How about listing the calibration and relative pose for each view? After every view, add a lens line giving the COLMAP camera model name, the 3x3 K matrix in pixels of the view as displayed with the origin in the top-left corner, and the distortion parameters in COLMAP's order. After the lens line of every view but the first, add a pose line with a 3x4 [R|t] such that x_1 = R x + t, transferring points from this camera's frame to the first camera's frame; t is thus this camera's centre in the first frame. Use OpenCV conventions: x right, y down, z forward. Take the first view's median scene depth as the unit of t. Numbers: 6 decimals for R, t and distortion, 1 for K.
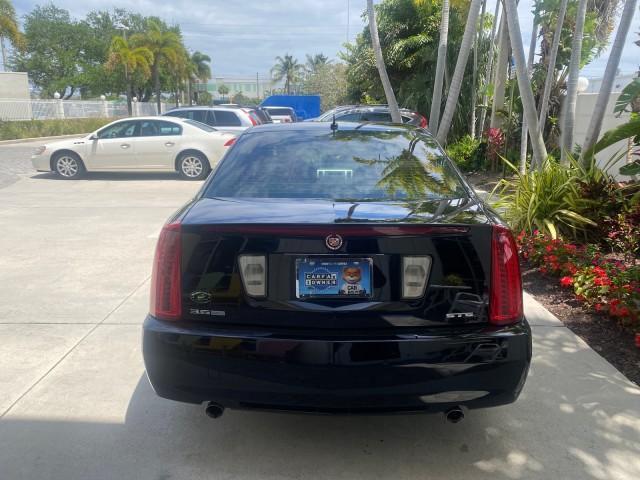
lens RADIAL K [[492.5, 0, 319.8], [0, 492.5, 236.0], [0, 0, 1]] dist [0.031738, -0.036456]
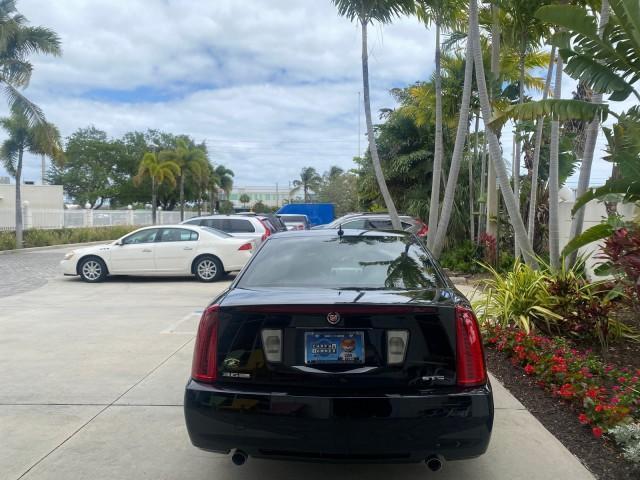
lens RADIAL K [[492.5, 0, 319.8], [0, 492.5, 236.0], [0, 0, 1]] dist [0.031738, -0.036456]
pose [[0.999507, -0.007094, -0.030590, 0.002974], [0.000578, 0.978140, -0.207947, 0.006177], [0.031397, 0.207827, 0.977662, -0.030073]]
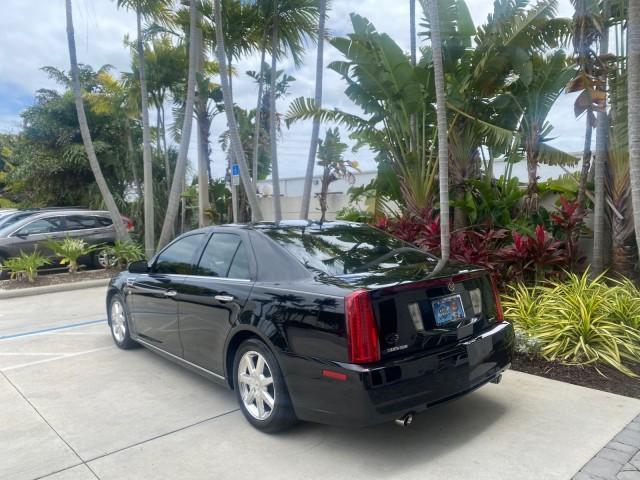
lens RADIAL K [[492.5, 0, 319.8], [0, 492.5, 236.0], [0, 0, 1]] dist [0.031738, -0.036456]
pose [[0.731536, -0.058659, 0.679275, -0.123288], [0.190249, 0.974281, -0.120752, -0.003216], [-0.654721, 0.217566, 0.723882, 0.003495]]
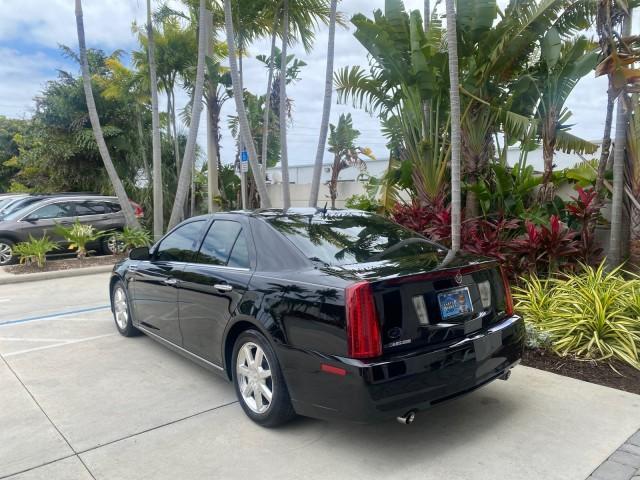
lens RADIAL K [[492.5, 0, 319.8], [0, 492.5, 236.0], [0, 0, 1]] dist [0.031738, -0.036456]
pose [[0.748864, -0.067069, 0.659321, -0.116676], [0.176836, 0.979017, -0.101263, -0.003540], [-0.638695, 0.192424, 0.745011, 0.006048]]
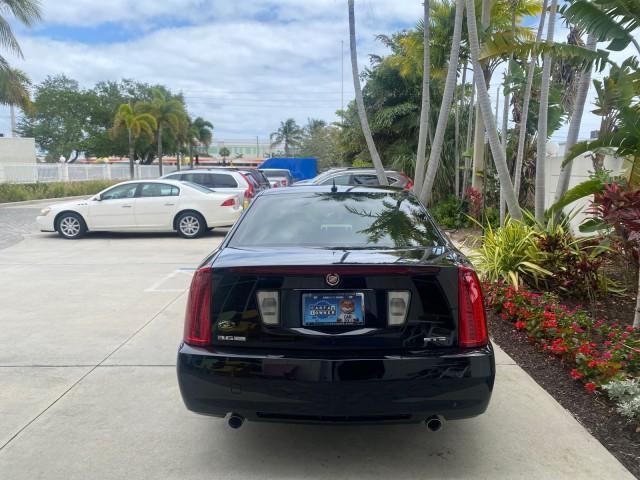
lens RADIAL K [[492.5, 0, 319.8], [0, 492.5, 236.0], [0, 0, 1]] dist [0.031738, -0.036456]
pose [[0.999945, -0.008350, 0.006407, -0.001029], [0.009044, 0.993059, -0.117271, 0.004271], [-0.005383, 0.117323, 0.993079, -0.023841]]
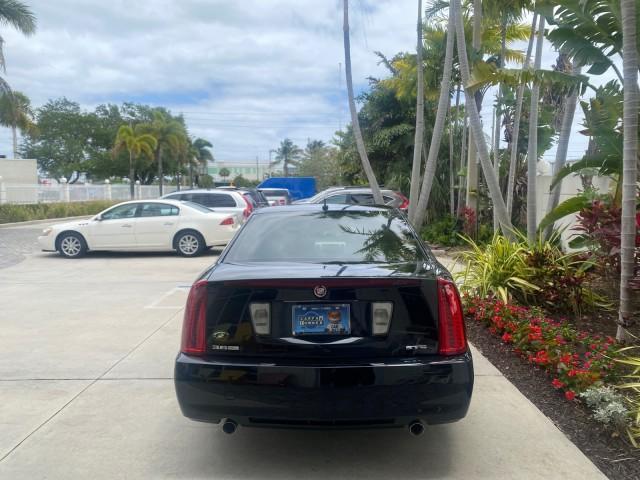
lens RADIAL K [[492.5, 0, 319.8], [0, 492.5, 236.0], [0, 0, 1]] dist [0.031738, -0.036456]
pose [[0.999887, -0.013028, 0.007436, 0.001716], [0.014026, 0.987734, -0.155517, 0.006259], [-0.005319, 0.155604, 0.987805, -0.031985]]
